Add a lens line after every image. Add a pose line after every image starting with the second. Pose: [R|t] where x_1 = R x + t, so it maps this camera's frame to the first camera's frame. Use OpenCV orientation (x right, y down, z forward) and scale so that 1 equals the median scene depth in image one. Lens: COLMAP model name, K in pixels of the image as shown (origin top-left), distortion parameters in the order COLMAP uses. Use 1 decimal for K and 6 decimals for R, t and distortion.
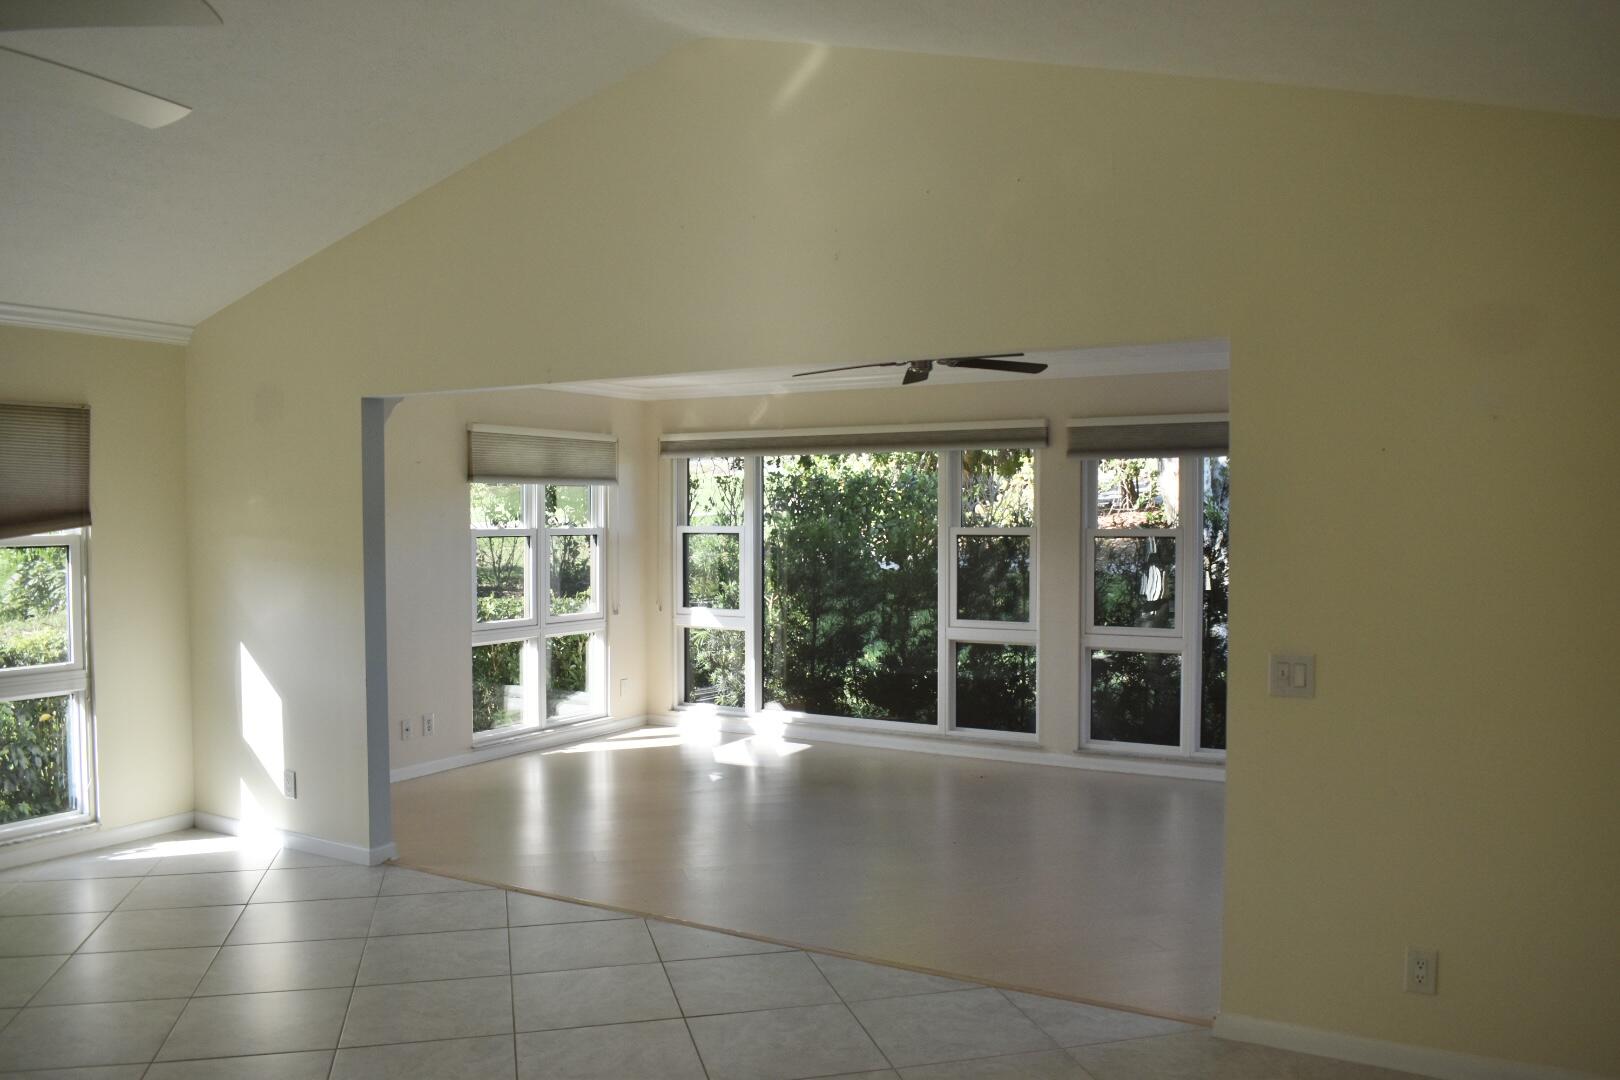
lens RADIAL K [[1274.1, 0, 816.1], [0, 1274.1, 541.5], [0, 0, 1]] dist [-0.095294, 0.022462]
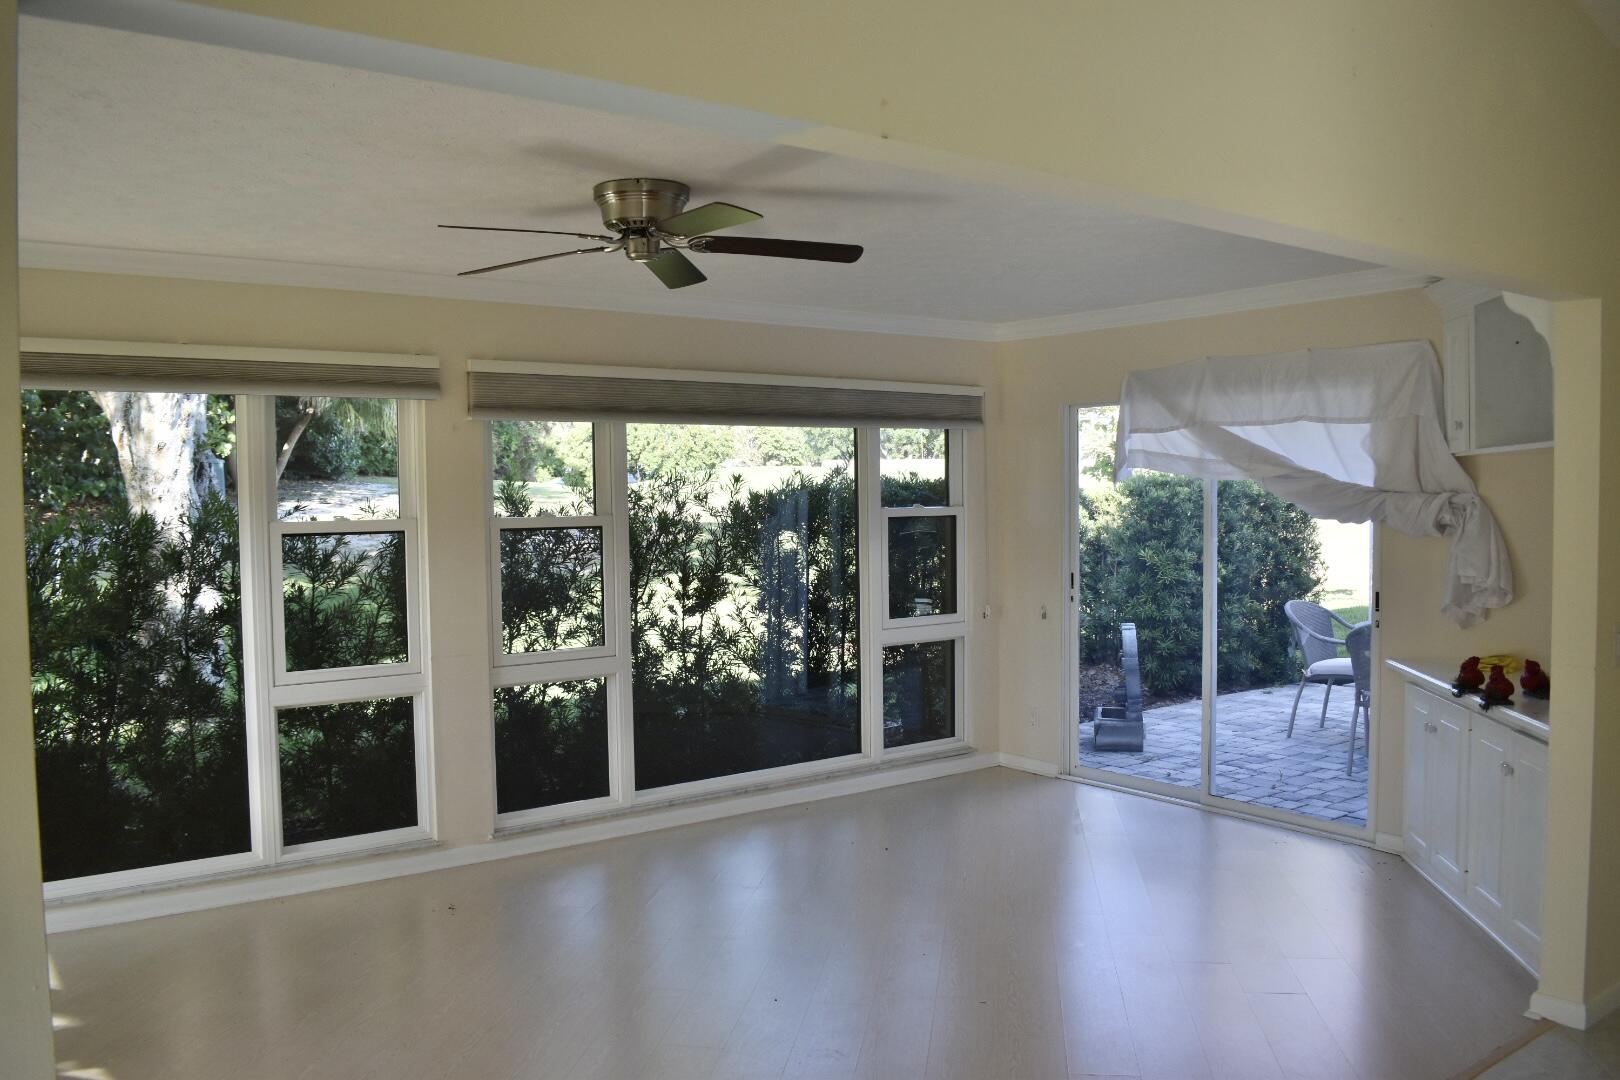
lens RADIAL K [[1274.1, 0, 811.6], [0, 1274.1, 536.2], [0, 0, 1]] dist [-0.095294, 0.022462]
pose [[0.357383, -0.021464, 0.933711, -0.368046], [0.026649, 0.999563, 0.012778, -0.004311], [-0.933578, 0.020316, 0.357799, 0.565474]]
